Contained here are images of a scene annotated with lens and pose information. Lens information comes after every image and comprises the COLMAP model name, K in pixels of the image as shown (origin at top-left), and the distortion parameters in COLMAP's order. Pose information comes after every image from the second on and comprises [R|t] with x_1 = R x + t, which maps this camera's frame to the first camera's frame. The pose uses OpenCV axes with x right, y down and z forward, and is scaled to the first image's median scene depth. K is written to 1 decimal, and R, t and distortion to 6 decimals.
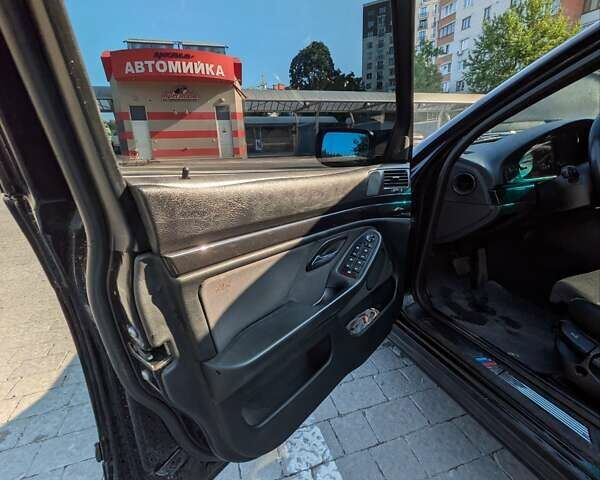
lens RADIAL K [[321.8, 0, 276.4], [0, 321.8, 244.5], [0, 0, 1]] dist [-0.011125, 0.002261]
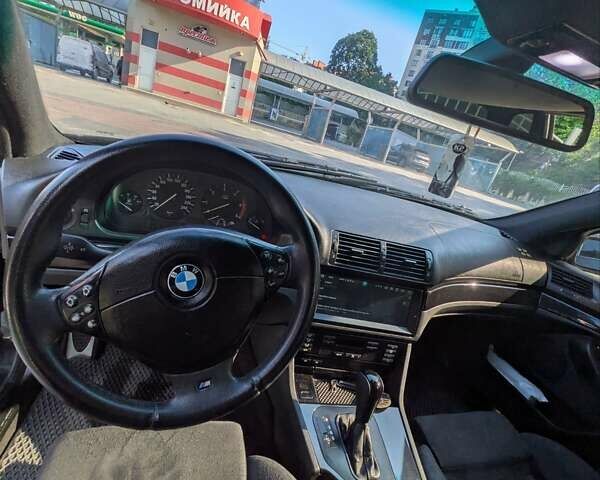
lens RADIAL K [[321.8, 0, 294.7], [0, 321.8, 233.3], [0, 0, 1]] dist [-0.011125, 0.002261]
pose [[0.951360, 0.304995, 0.043491, 0.092744], [-0.306388, 0.951436, 0.029945, -0.027377], [-0.032246, -0.041813, 0.998605, 0.036771]]
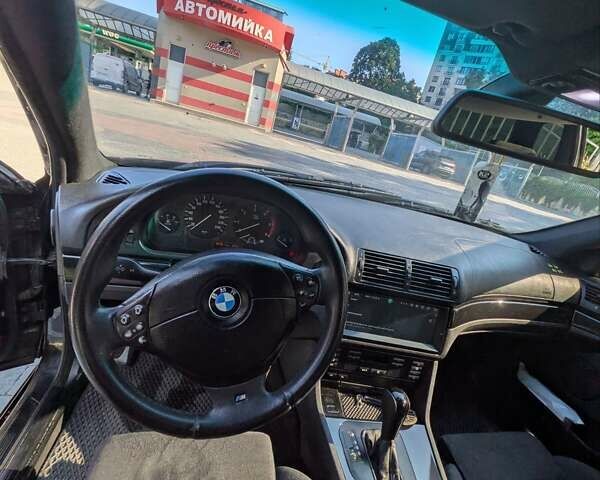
lens RADIAL K [[321.8, 0, 293.9], [0, 321.8, 233.5], [0, 0, 1]] dist [-0.011125, 0.002261]
pose [[0.951013, 0.307788, -0.028991, 0.091166], [-0.306947, 0.951250, 0.030108, -0.028956], [0.036844, -0.019734, 0.999126, 0.034460]]
